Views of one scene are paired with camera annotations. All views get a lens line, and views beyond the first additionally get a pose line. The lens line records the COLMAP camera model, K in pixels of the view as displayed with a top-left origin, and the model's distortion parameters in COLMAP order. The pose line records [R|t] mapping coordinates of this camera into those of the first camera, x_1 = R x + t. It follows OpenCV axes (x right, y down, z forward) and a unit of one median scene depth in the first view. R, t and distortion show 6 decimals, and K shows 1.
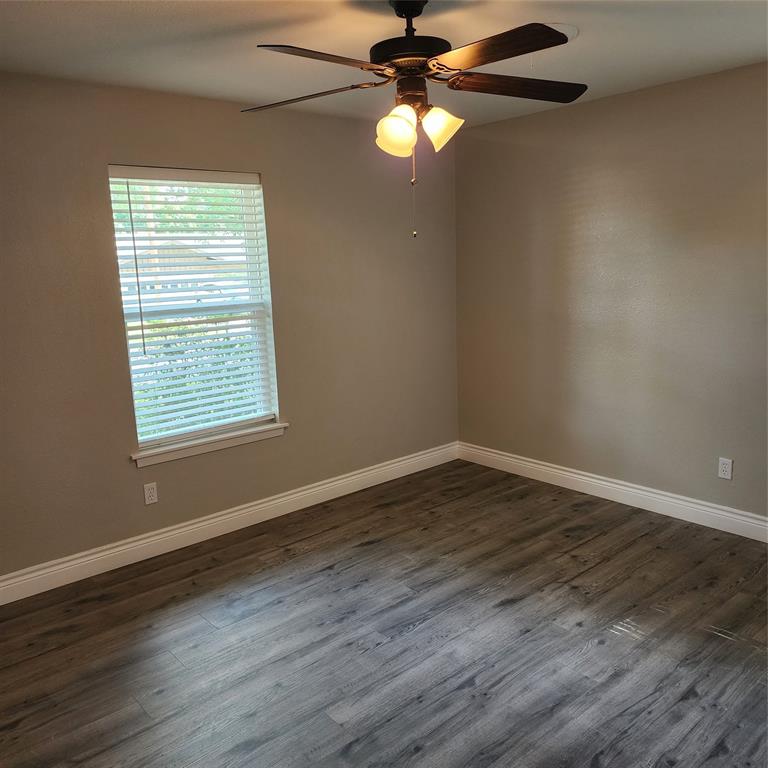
lens RADIAL K [[675.6, 0, 384.0], [0, 675.6, 384.0], [0, 0, 1]] dist [0.039928, -0.041671]
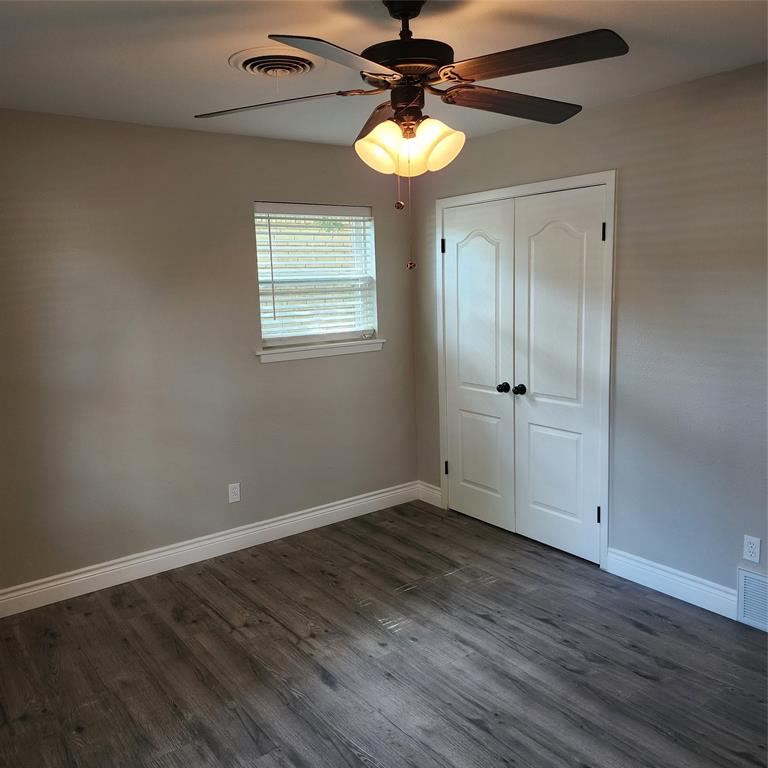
lens RADIAL K [[683.3, 0, 384.0], [0, 683.3, 384.0], [0, 0, 1]] dist [0.039595, -0.004441]
pose [[0.080327, -0.125493, 0.988837, -0.621542], [0.213153, 0.971257, 0.105947, -0.124842], [-0.973711, 0.202263, 0.104767, 0.730110]]
